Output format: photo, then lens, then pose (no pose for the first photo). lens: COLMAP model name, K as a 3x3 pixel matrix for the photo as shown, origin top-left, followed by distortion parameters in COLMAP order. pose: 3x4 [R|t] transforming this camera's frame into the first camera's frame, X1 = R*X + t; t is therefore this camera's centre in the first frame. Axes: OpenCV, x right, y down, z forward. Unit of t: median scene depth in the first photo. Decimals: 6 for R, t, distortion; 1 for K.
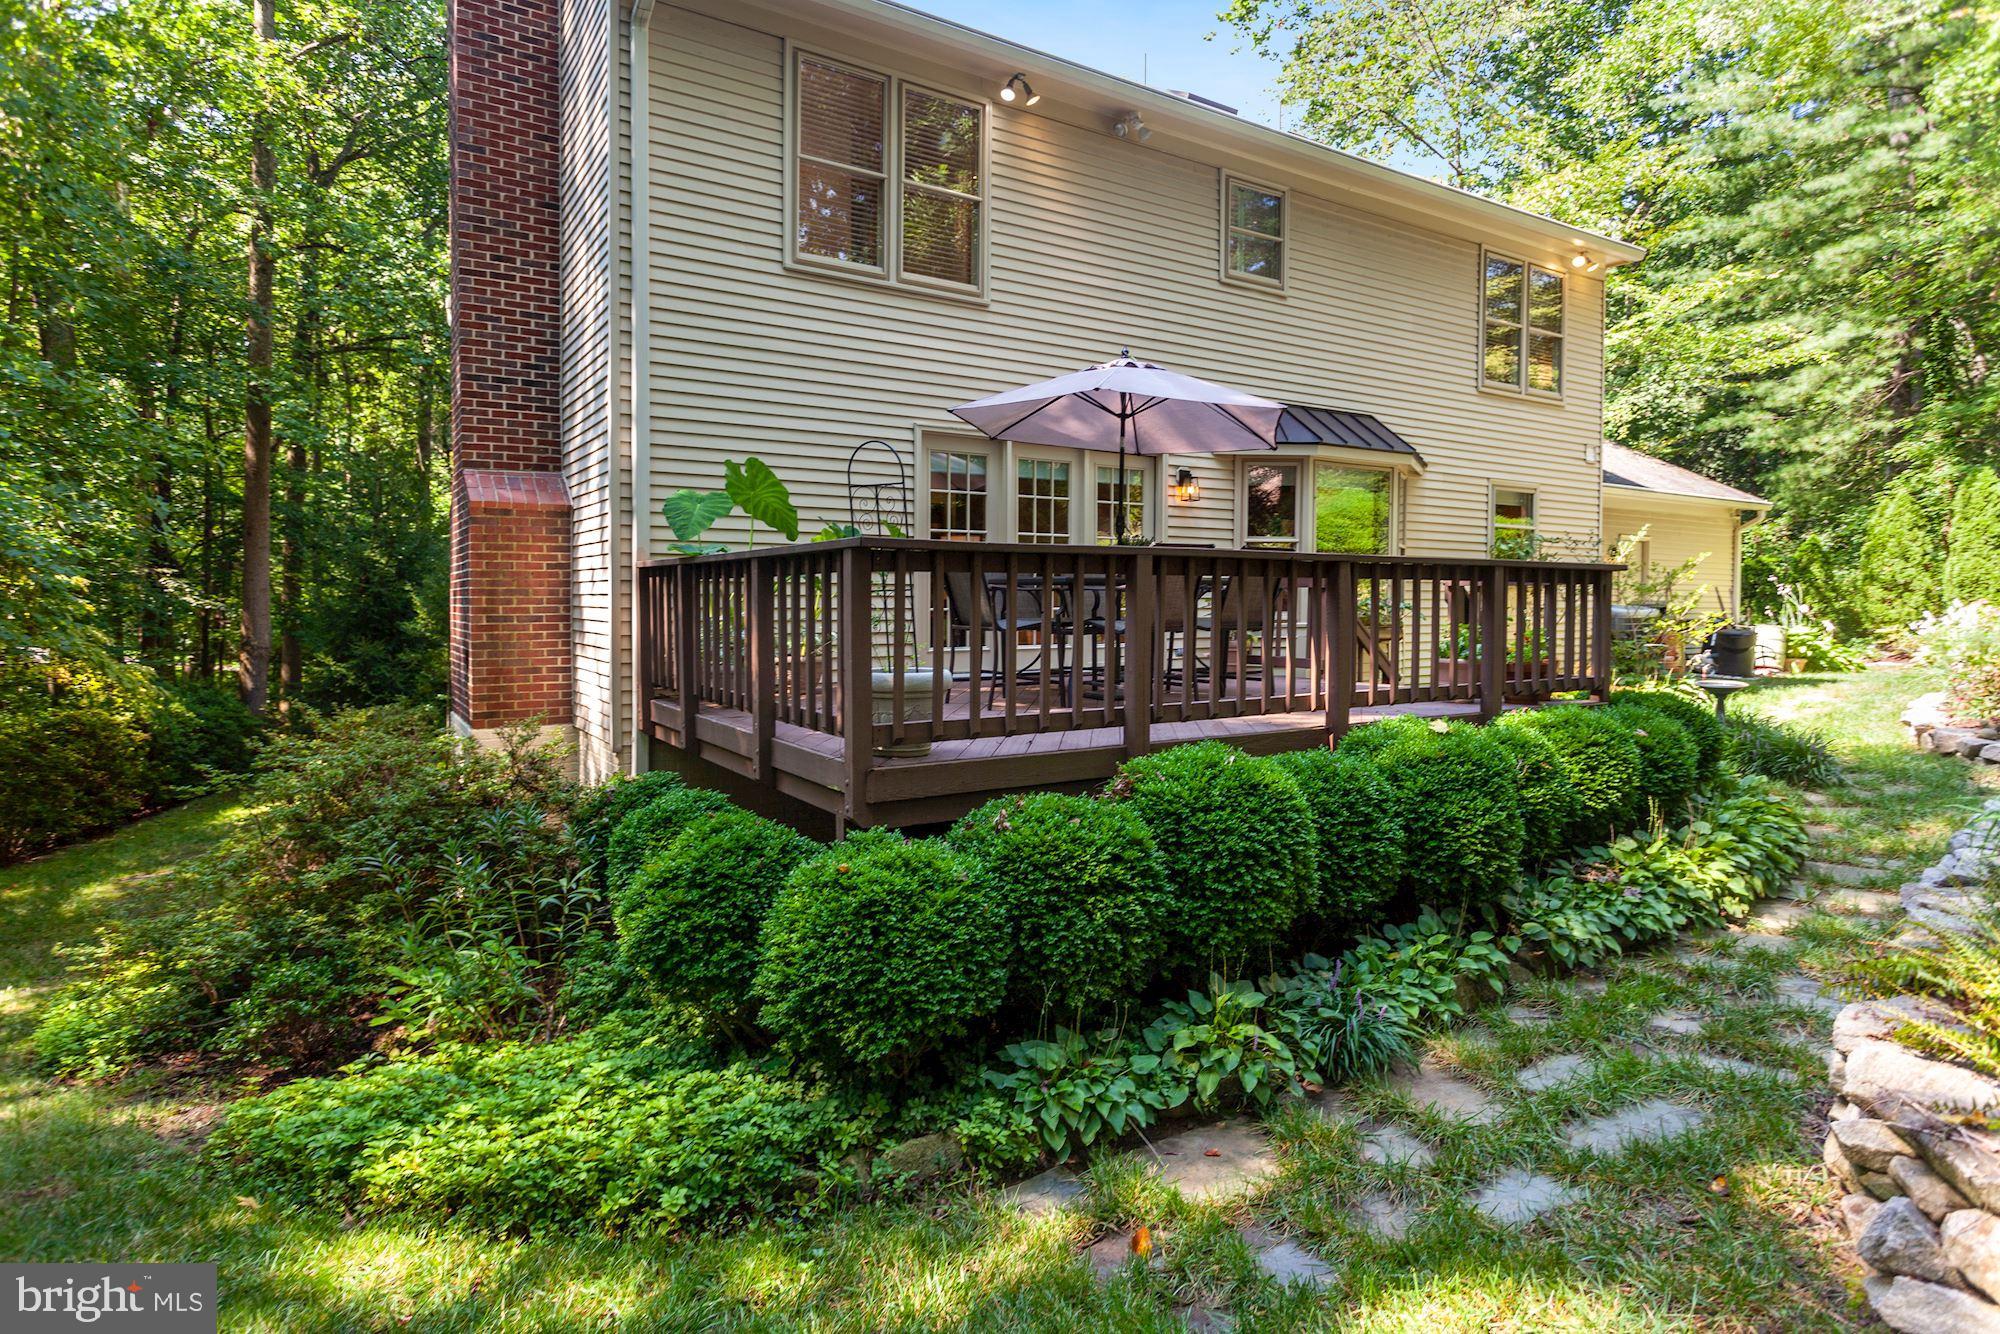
lens RADIAL K [[1083.7, 0, 1004.4], [0, 1083.7, 633.2], [0, 0, 1]] dist [0.000600, 0.001180]
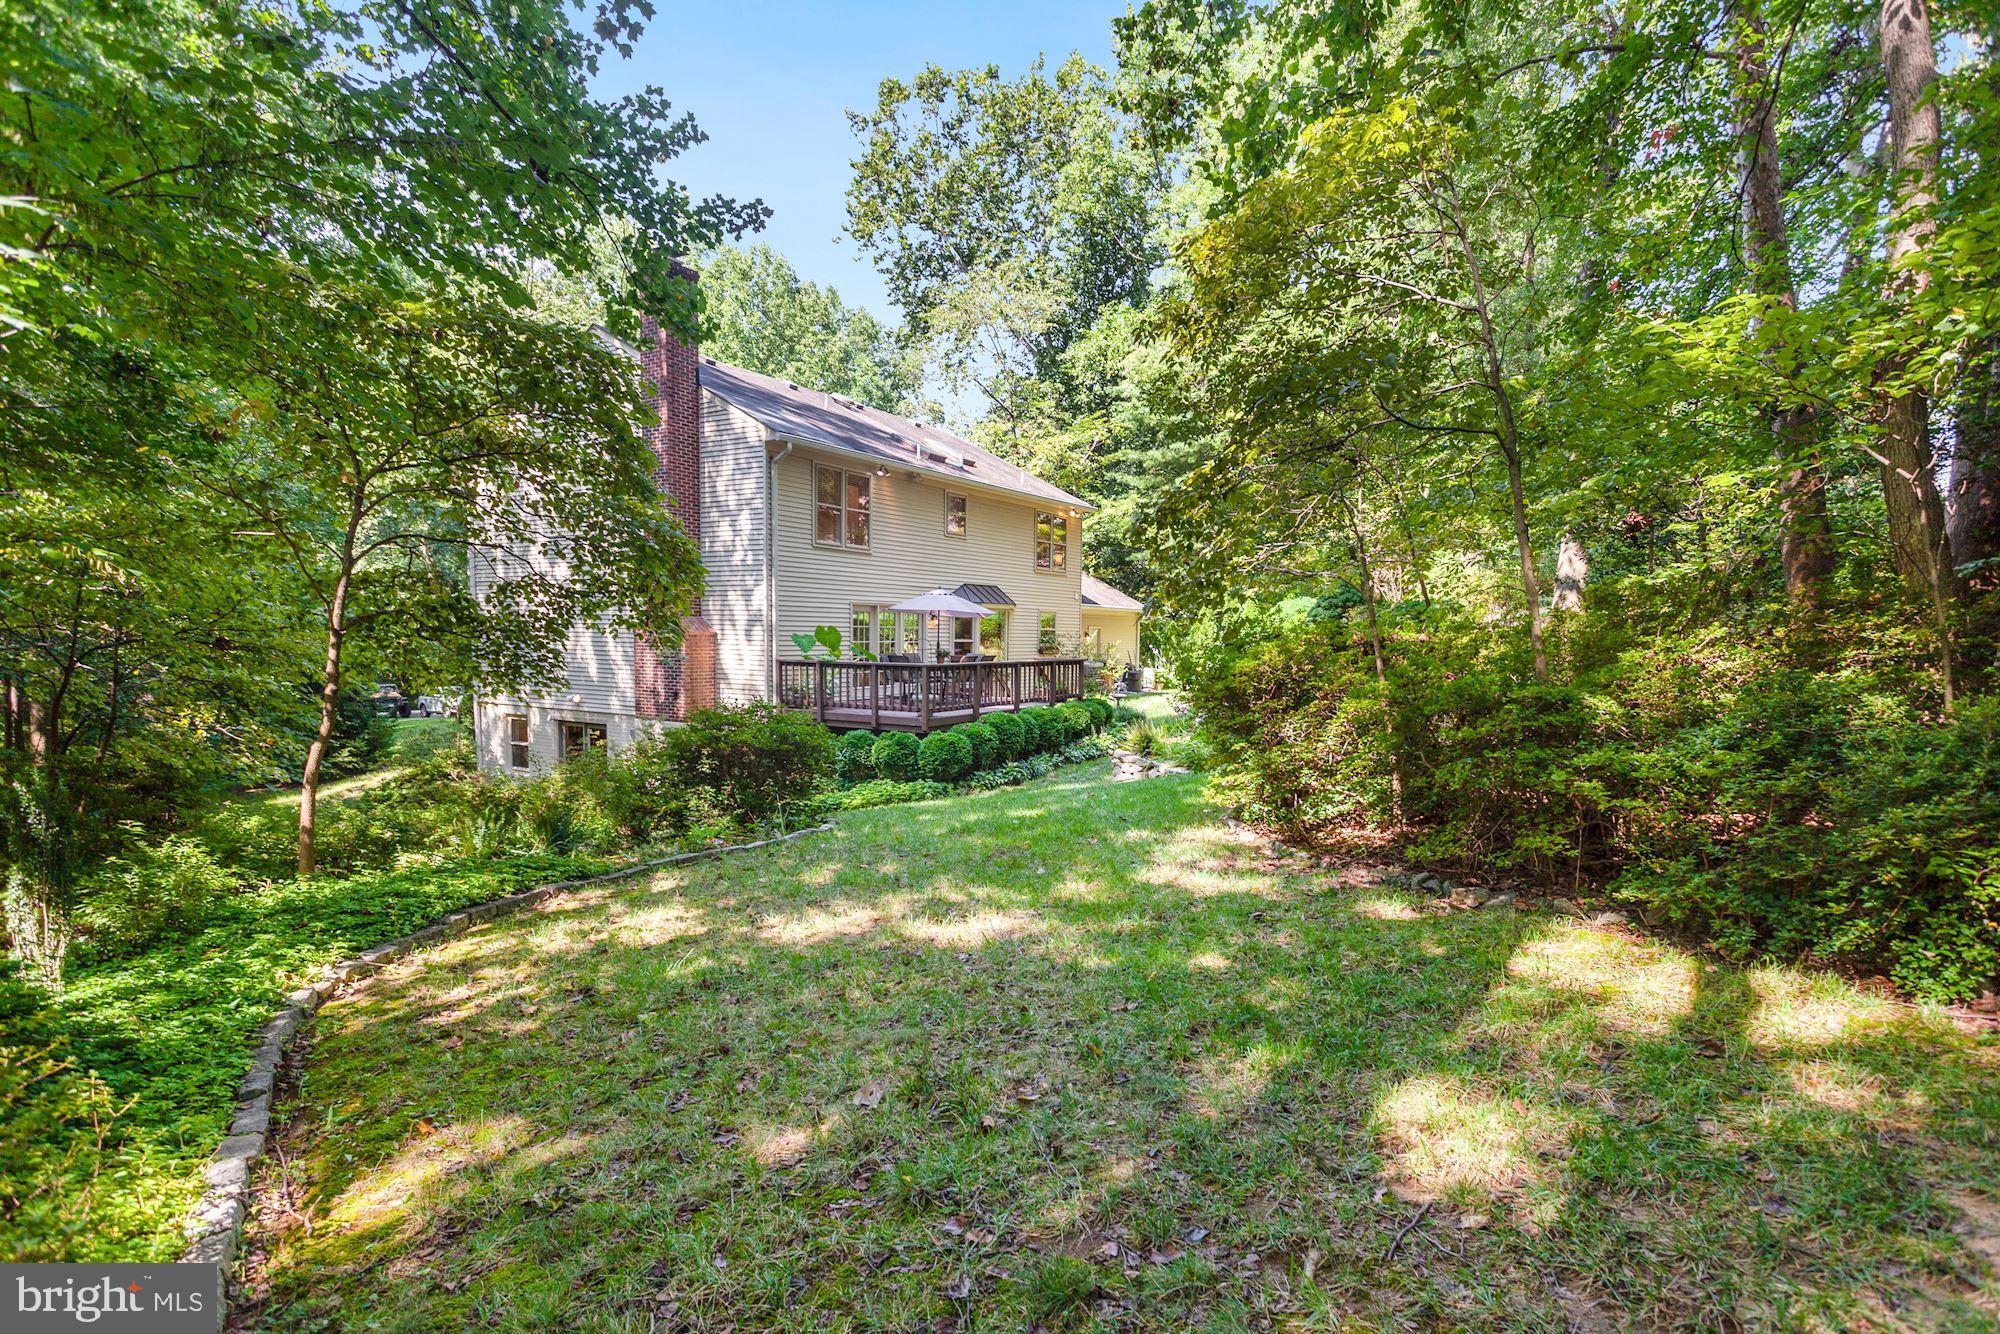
lens RADIAL K [[976.7, 0, 1012.6], [0, 976.7, 673.4], [0, 0, 1]] dist [0.008359, -0.000633]
pose [[0.907099, -0.005027, 0.420888, -0.699663], [-0.002451, 0.999849, 0.017223, -0.056796], [-0.420911, -0.016655, 0.906949, -1.265969]]
